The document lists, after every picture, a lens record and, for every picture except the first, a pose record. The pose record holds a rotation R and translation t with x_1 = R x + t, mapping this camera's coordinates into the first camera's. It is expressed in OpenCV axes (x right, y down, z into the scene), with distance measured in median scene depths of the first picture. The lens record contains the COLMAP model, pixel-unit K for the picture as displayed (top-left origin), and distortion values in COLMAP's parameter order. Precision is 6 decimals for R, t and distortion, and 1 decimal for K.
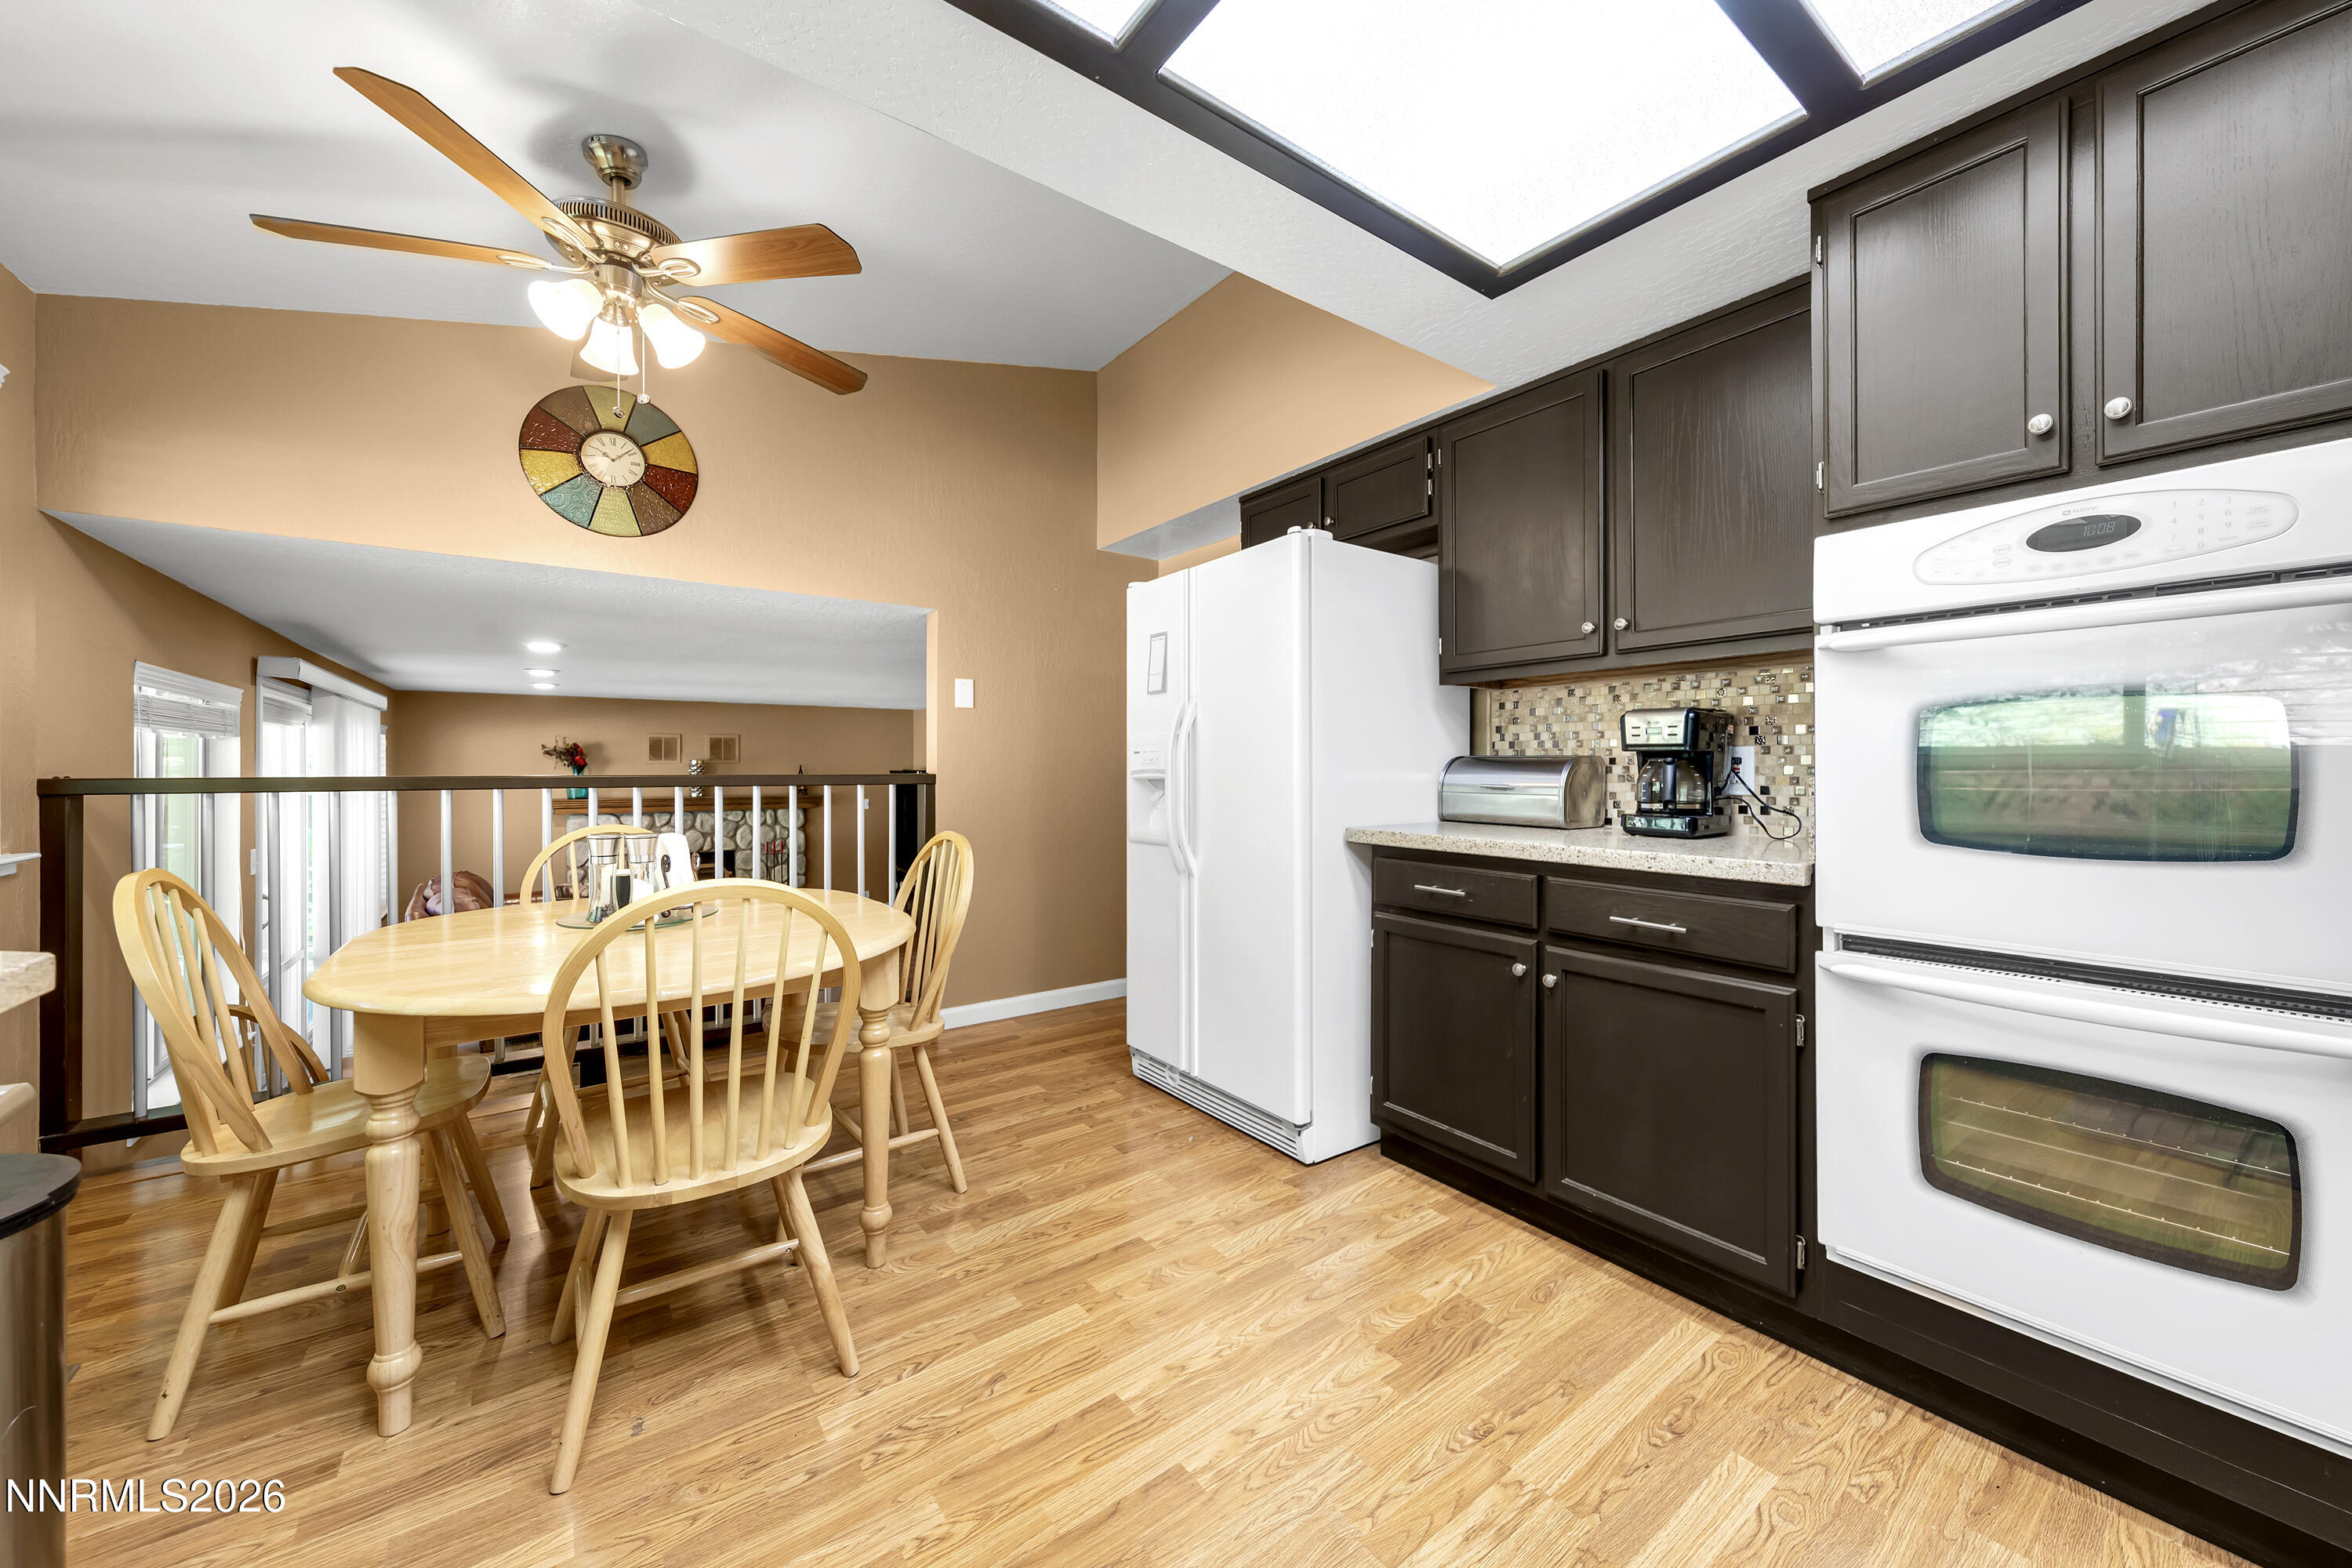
lens RADIAL K [[856.5, 0, 1187.6], [0, 856.5, 767.3], [0, 0, 1]] dist [0.001377, 0.000049]
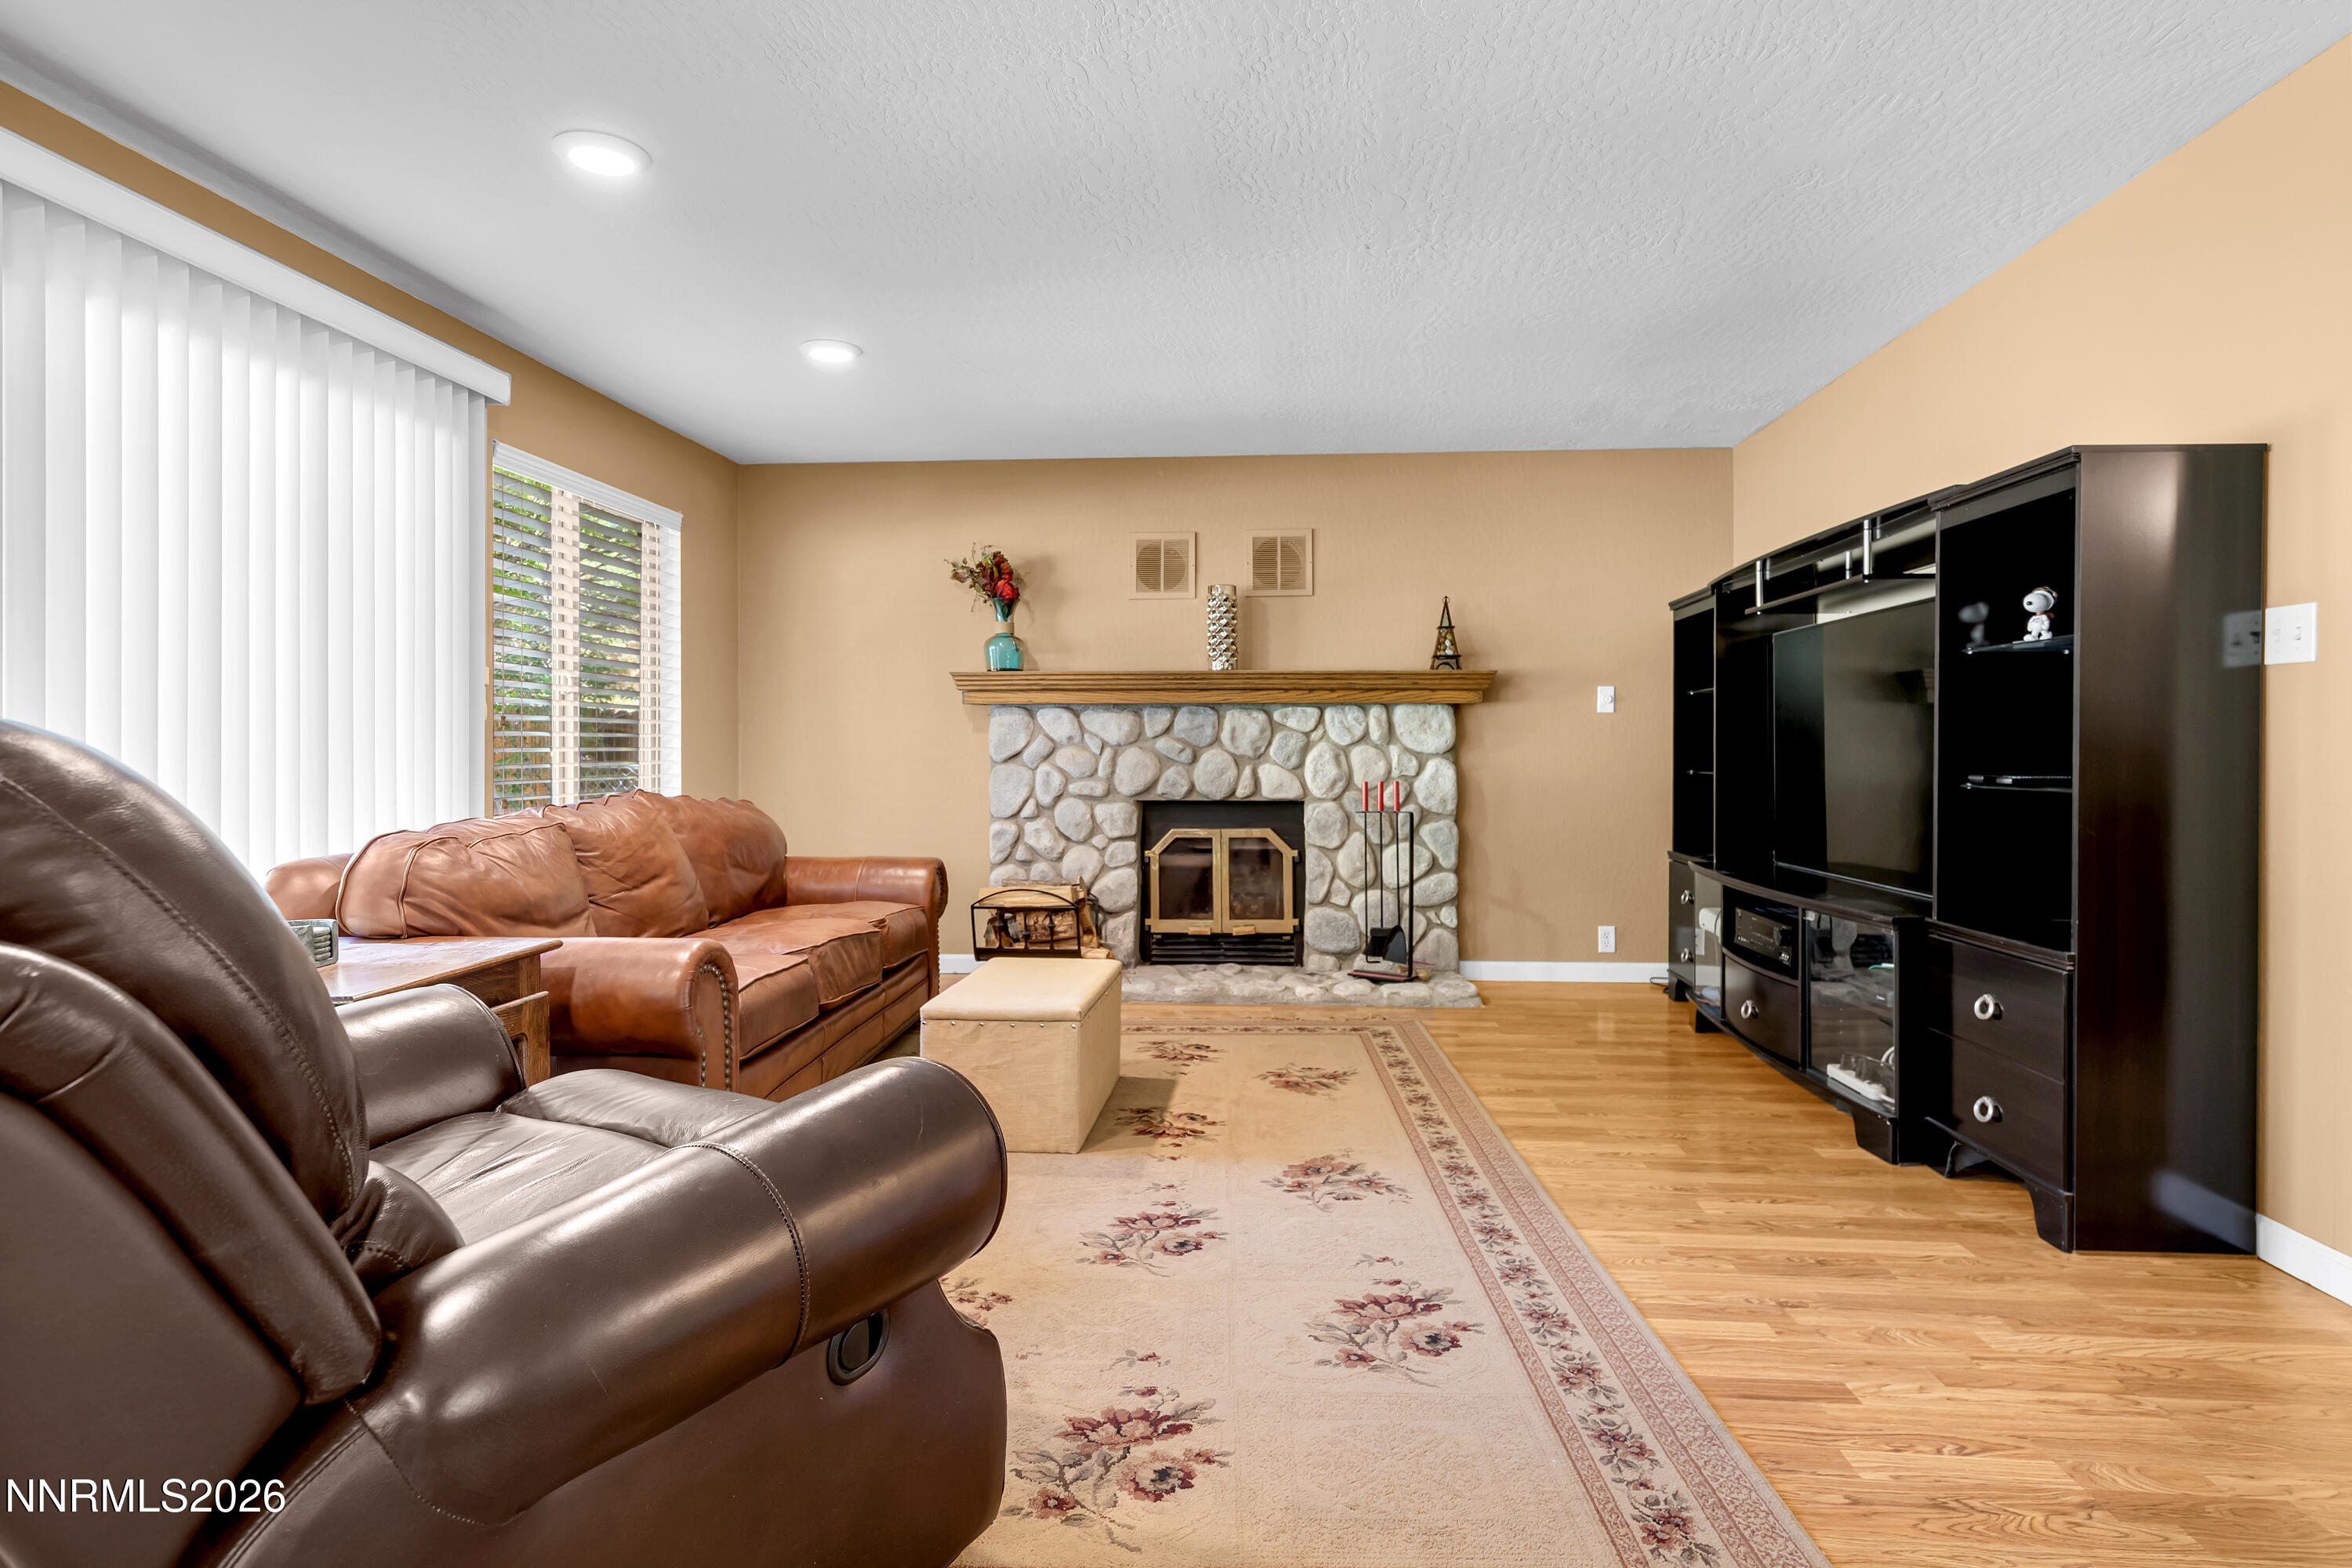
lens RADIAL K [[1202.1, 0, 1216.2], [0, 1202.1, 754.8], [0, 0, 1]] dist [0.002716, 0.000689]
pose [[0.772016, 0.004253, -0.635589, -0.998536], [-0.002674, 0.999990, 0.003443, 0.390357], [0.635598, -0.000959, 0.772020, 2.790078]]
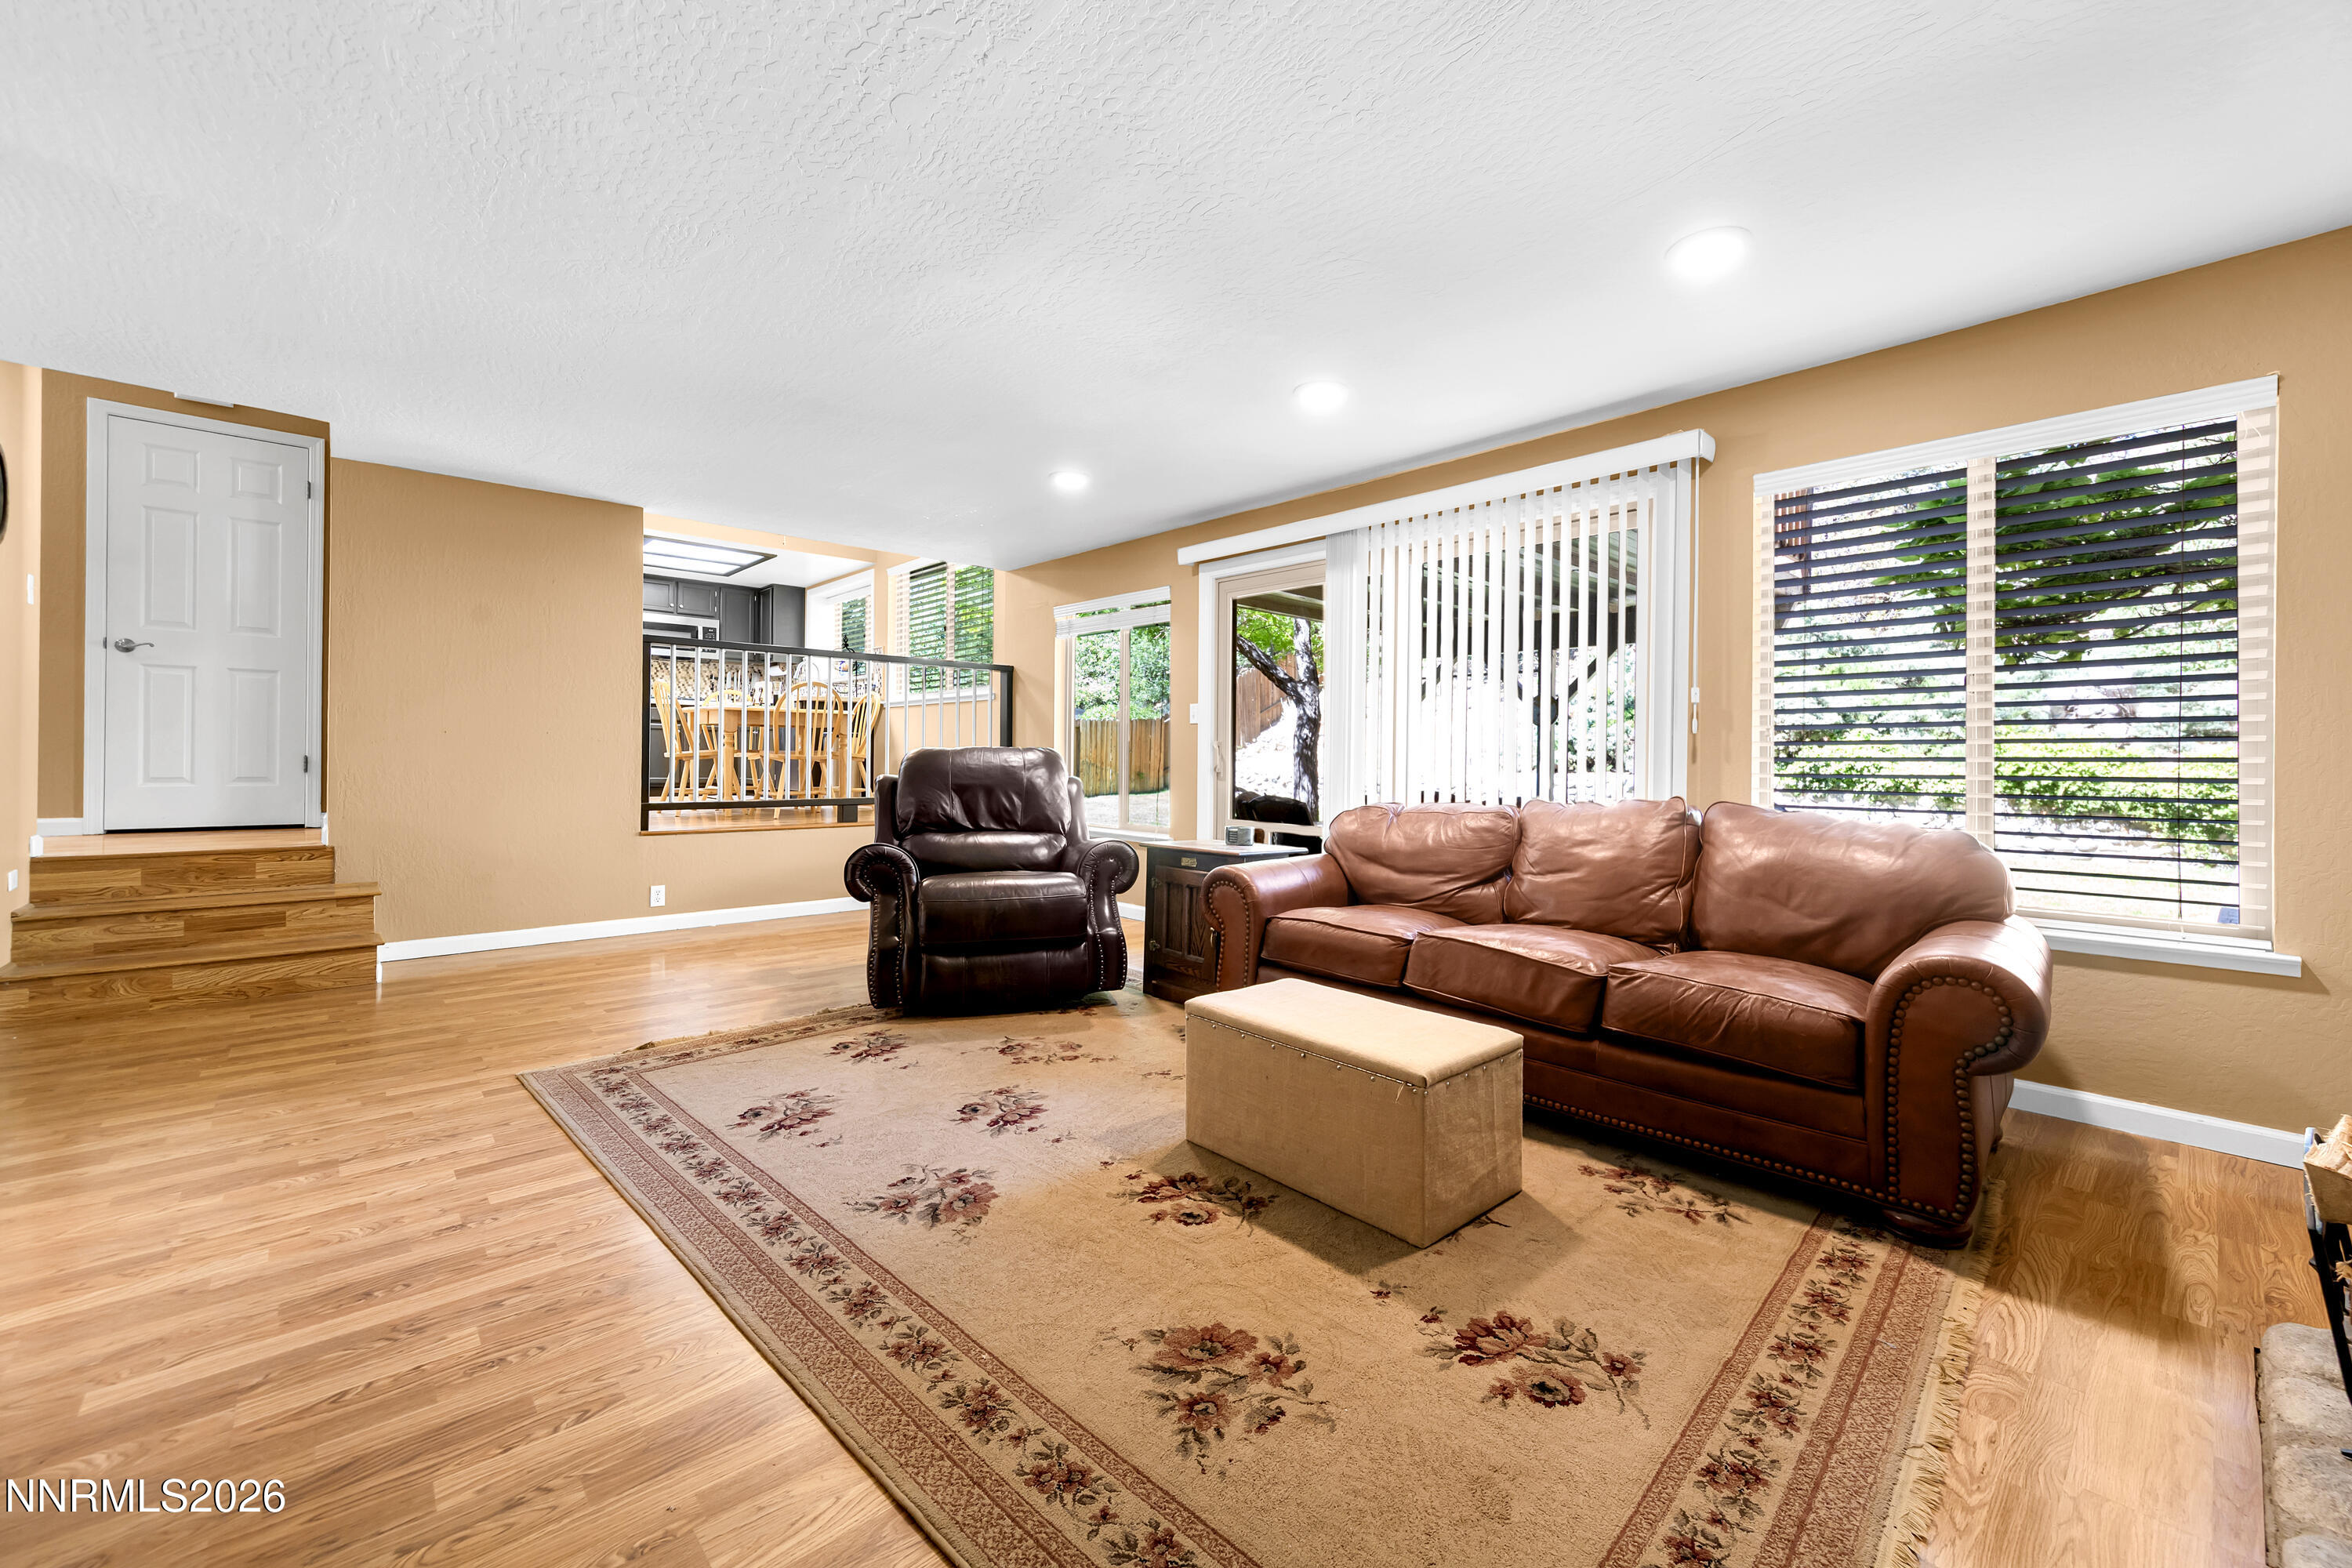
lens RADIAL K [[954.1, 0, 1210.1], [0, 954.1, 759.5], [0, 0, 1]] dist [0.001348, 0.000179]
pose [[-0.992539, -0.006955, -0.121732, -2.149564], [-0.007524, 0.999963, 0.004211, 0.392956], [0.121699, 0.005095, -0.992554, 5.525391]]
